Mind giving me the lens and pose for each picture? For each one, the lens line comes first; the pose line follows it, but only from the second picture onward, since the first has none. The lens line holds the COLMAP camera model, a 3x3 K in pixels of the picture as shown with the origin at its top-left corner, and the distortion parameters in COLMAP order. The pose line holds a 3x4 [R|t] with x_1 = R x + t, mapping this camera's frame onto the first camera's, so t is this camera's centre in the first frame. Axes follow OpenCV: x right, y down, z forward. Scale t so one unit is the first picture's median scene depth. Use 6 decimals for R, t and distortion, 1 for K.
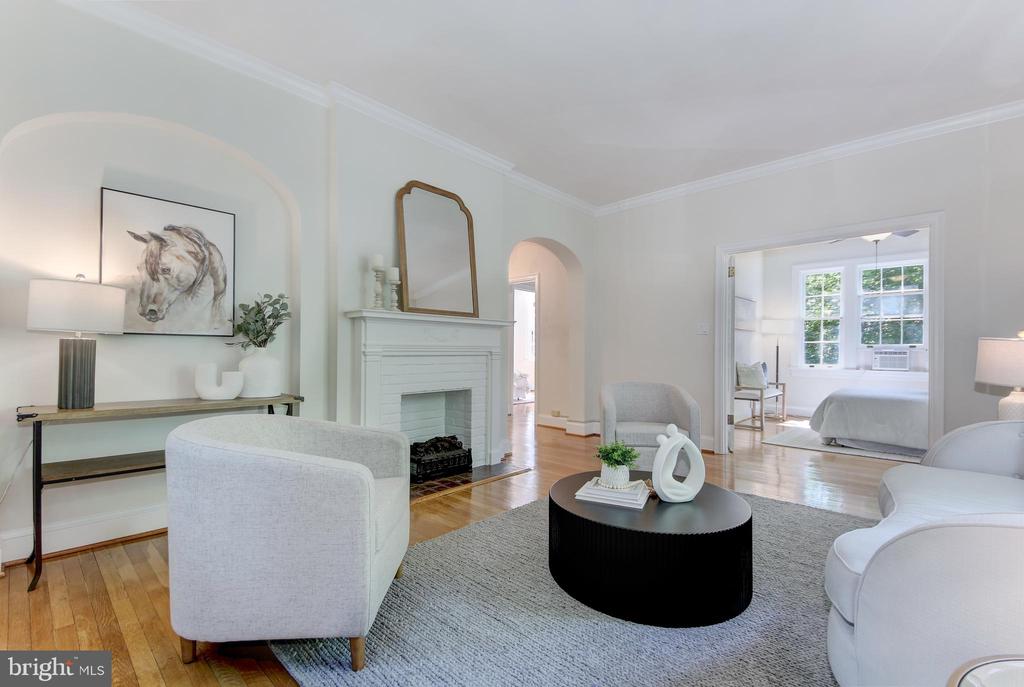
lens RADIAL K [[453.1, 0, 513.4], [0, 453.1, 347.4], [0, 0, 1]] dist [0.000272, -0.000469]
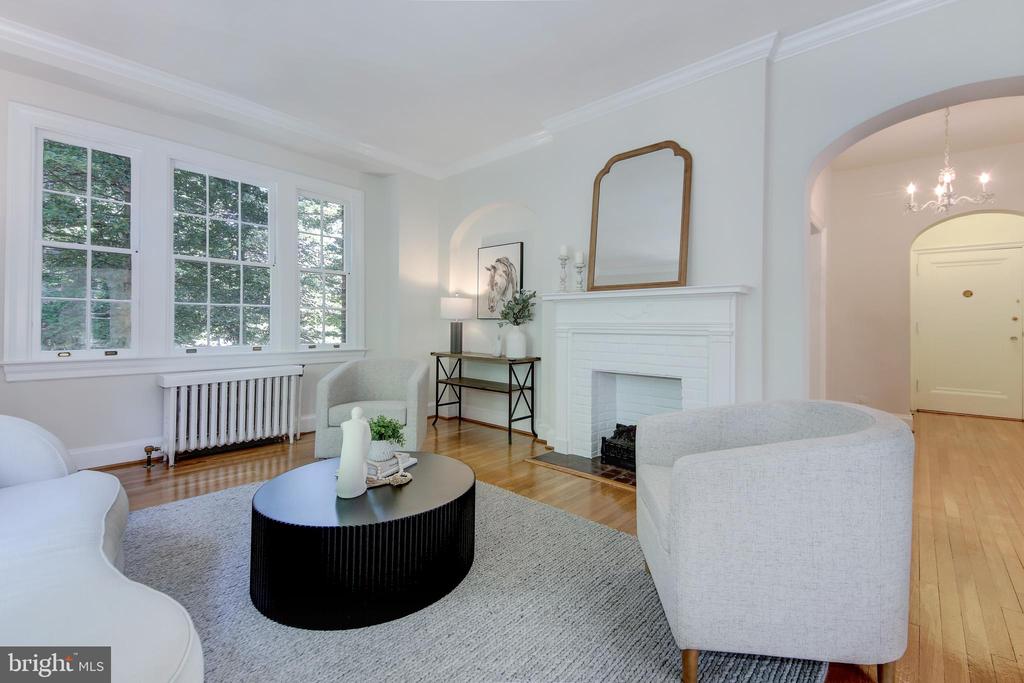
lens RADIAL K [[433.1, 0, 519.1], [0, 433.1, 326.2], [0, 0, 1]] dist [0.013300, -0.000124]
pose [[0.010672, -0.009779, -0.999895, 0.952633], [-0.007479, 0.999923, -0.009859, 0.016833], [0.999915, 0.007584, 0.010598, 1.041979]]
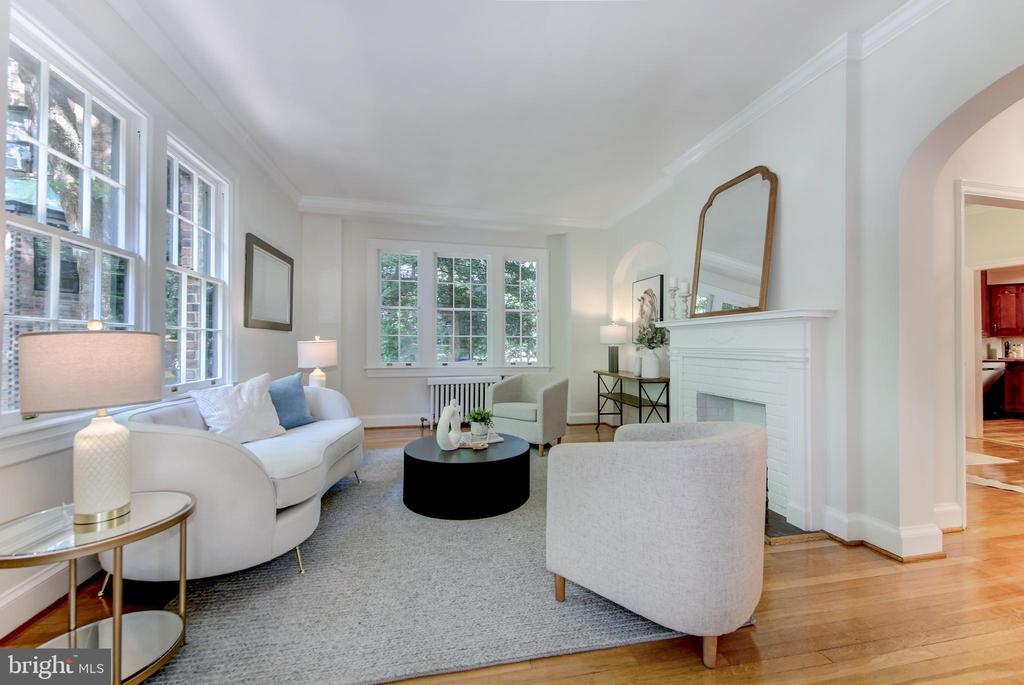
lens RADIAL K [[397.9, 0, 512.1], [0, 397.9, 337.7], [0, 0, 1]] dist [0.002225, -0.000017]
pose [[-0.593784, -0.028852, -0.804107, 1.039299], [-0.011072, 0.999555, -0.027689, 0.003080], [0.804549, -0.007538, -0.593839, 1.550325]]
